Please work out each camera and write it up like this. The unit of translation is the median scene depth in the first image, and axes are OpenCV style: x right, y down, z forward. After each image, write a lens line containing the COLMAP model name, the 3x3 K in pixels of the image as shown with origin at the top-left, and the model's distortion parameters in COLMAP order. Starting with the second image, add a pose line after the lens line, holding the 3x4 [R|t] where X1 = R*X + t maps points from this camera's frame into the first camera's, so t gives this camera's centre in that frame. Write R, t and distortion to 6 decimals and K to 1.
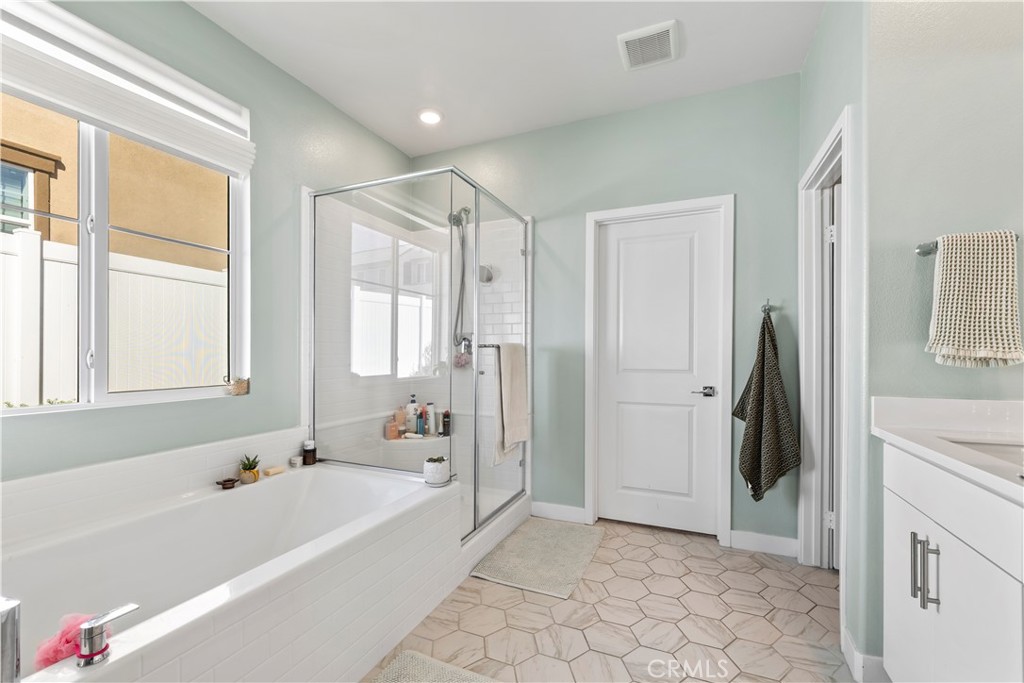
lens RADIAL K [[427.1, 0, 498.3], [0, 427.1, 354.2], [0, 0, 1]] dist [-0.005081, 0.000757]
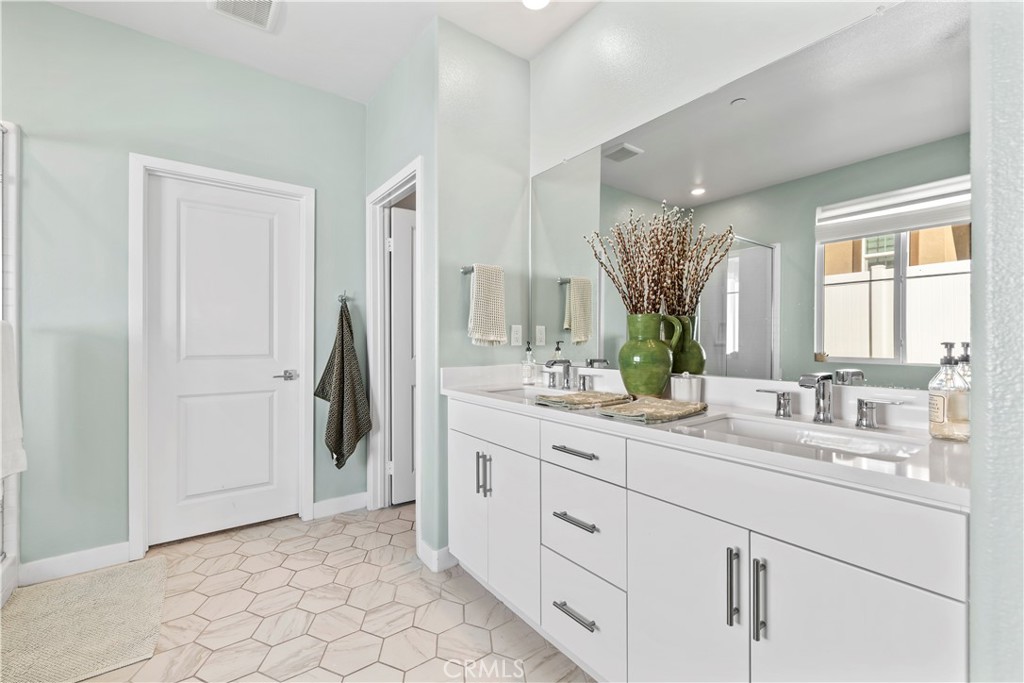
lens RADIAL K [[427.1, 0, 503.0], [0, 427.1, 339.5], [0, 0, 1]] dist [-0.005081, 0.000757]
pose [[0.502761, 0.000376, 0.864425, -0.143713], [-0.001156, 0.999999, 0.000238, 0.002152], [-0.864425, -0.001119, 0.502761, 0.054807]]
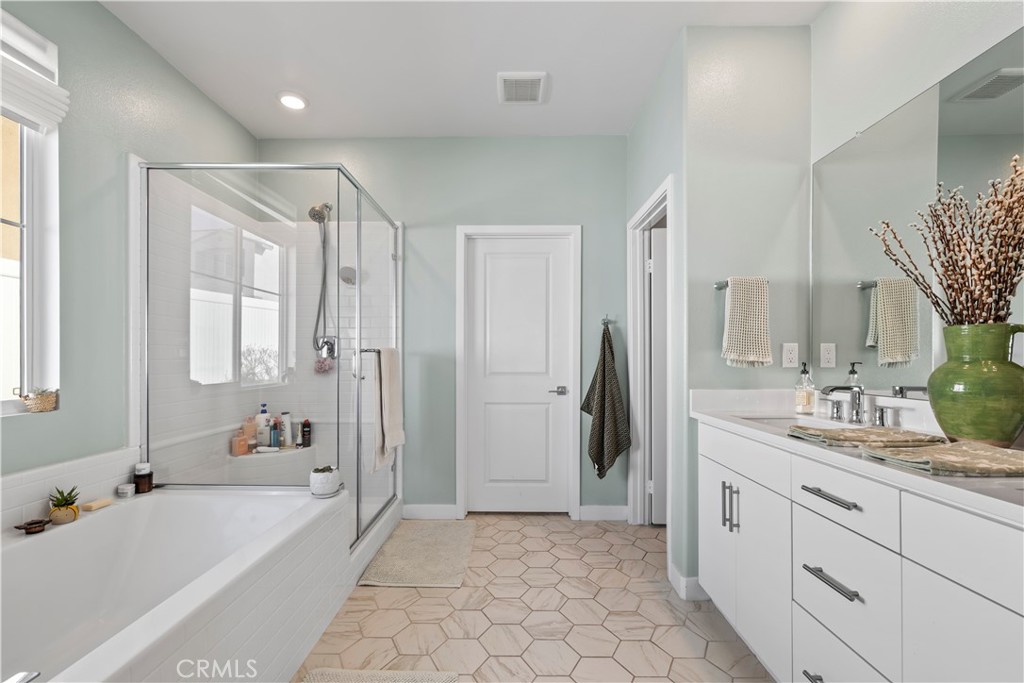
lens RADIAL K [[427.1, 0, 499.8], [0, 427.1, 357.4], [0, 0, 1]] dist [-0.005081, 0.000757]
pose [[0.925427, 0.001140, 0.378923, -0.121153], [0.000168, 0.999994, -0.003420, 0.000185], [-0.378925, 0.003229, 0.925422, -0.025773]]
